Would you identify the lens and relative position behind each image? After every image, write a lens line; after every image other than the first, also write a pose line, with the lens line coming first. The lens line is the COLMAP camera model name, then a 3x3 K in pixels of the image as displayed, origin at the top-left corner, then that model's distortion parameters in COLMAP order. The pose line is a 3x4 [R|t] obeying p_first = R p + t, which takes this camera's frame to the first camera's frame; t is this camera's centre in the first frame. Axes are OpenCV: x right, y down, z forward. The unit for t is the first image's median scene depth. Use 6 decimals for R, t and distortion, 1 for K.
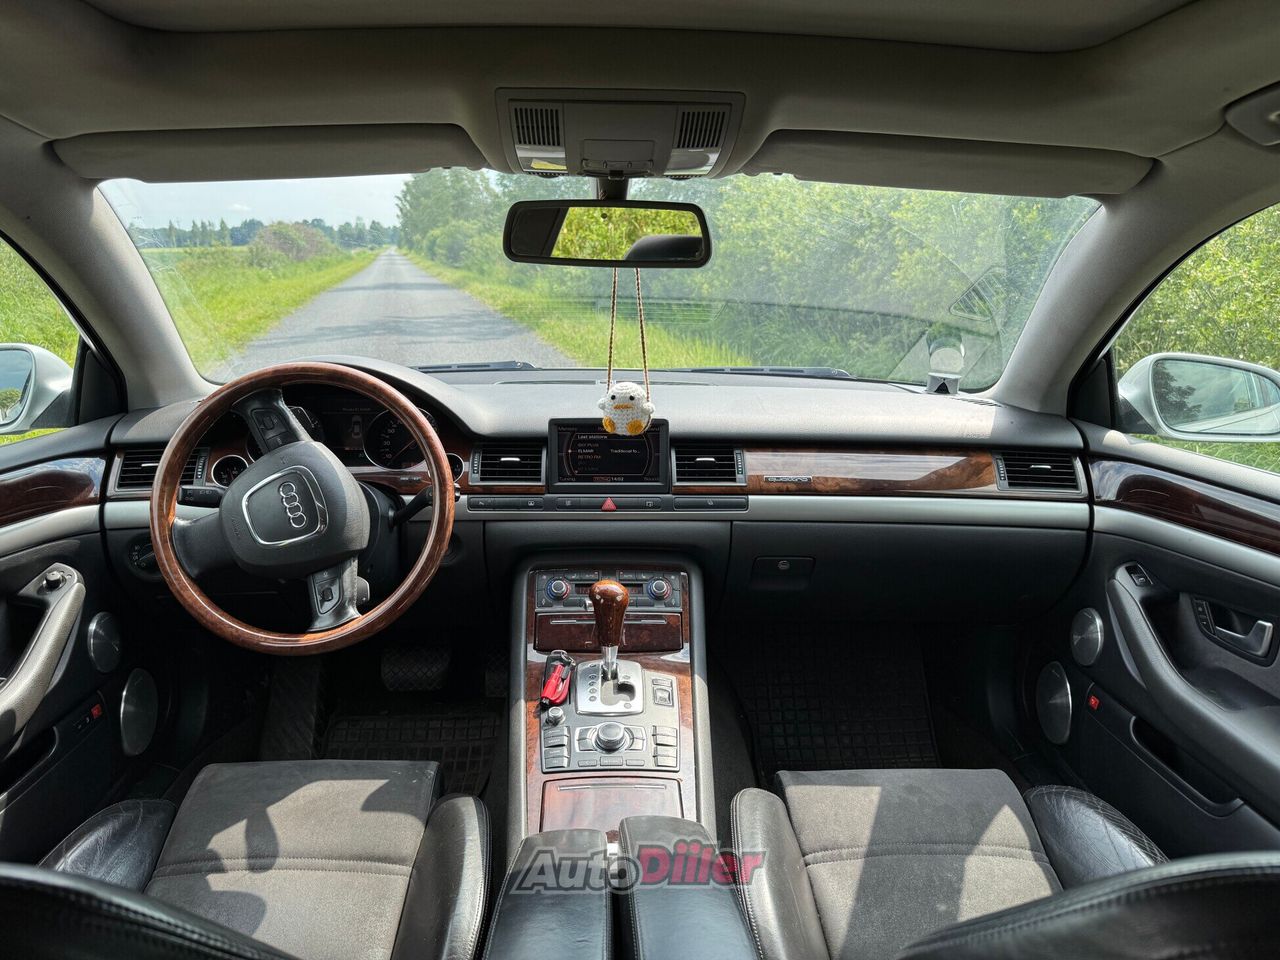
lens RADIAL K [[862.4, 0, 640.0], [0, 862.4, 480.0], [0, 0, 1]] dist [0.035465, -0.001203]
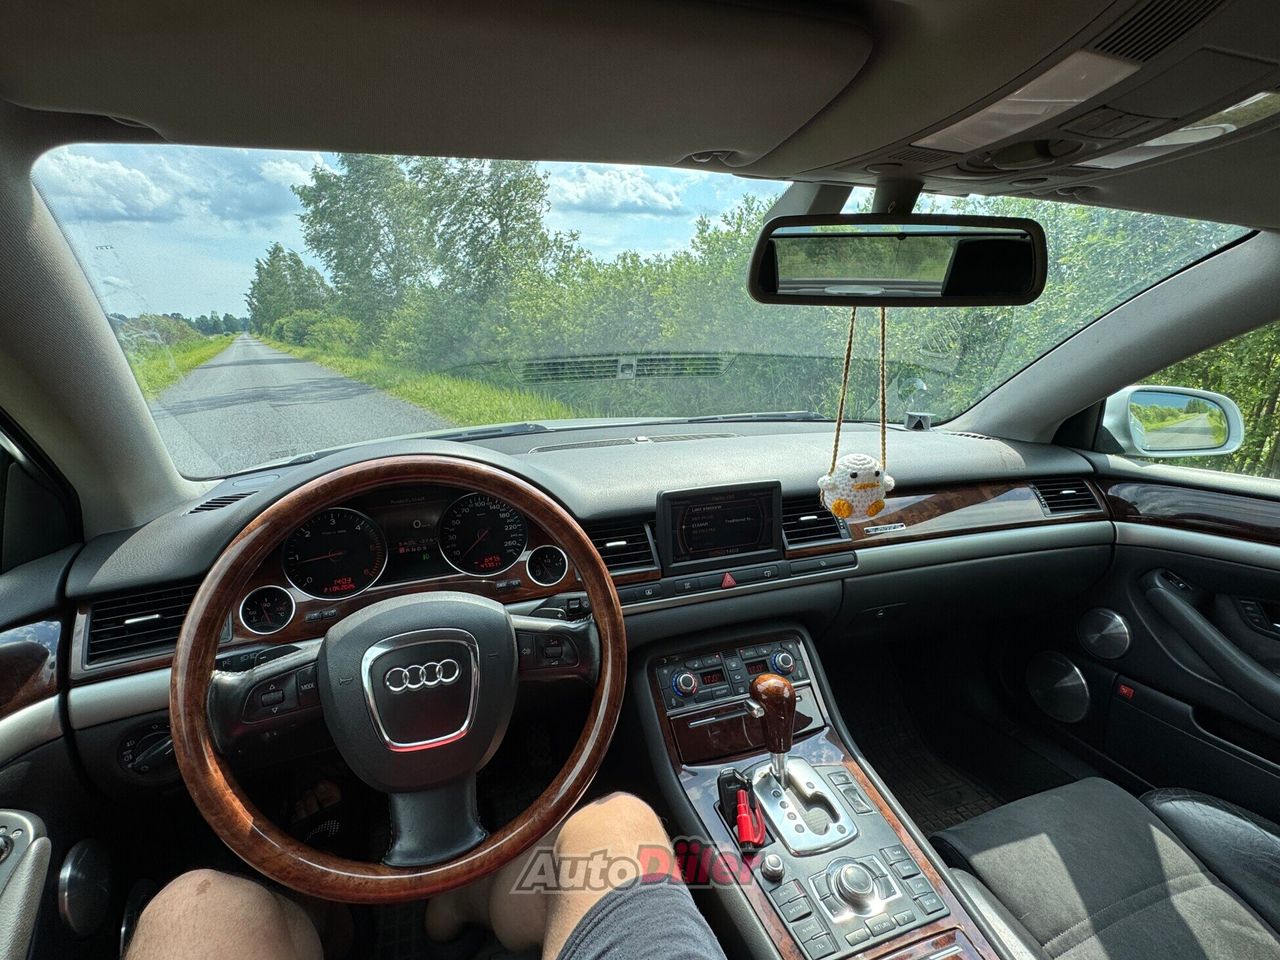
lens RADIAL K [[598.5, 0, 640.0], [0, 598.5, 480.0], [0, 0, 1]] dist [-0.012607, 0.000410]
pose [[0.956589, -0.091567, 0.276681, -0.289670], [0.093851, 0.995574, 0.005006, -0.088555], [-0.275915, 0.021178, 0.960949, 0.421278]]
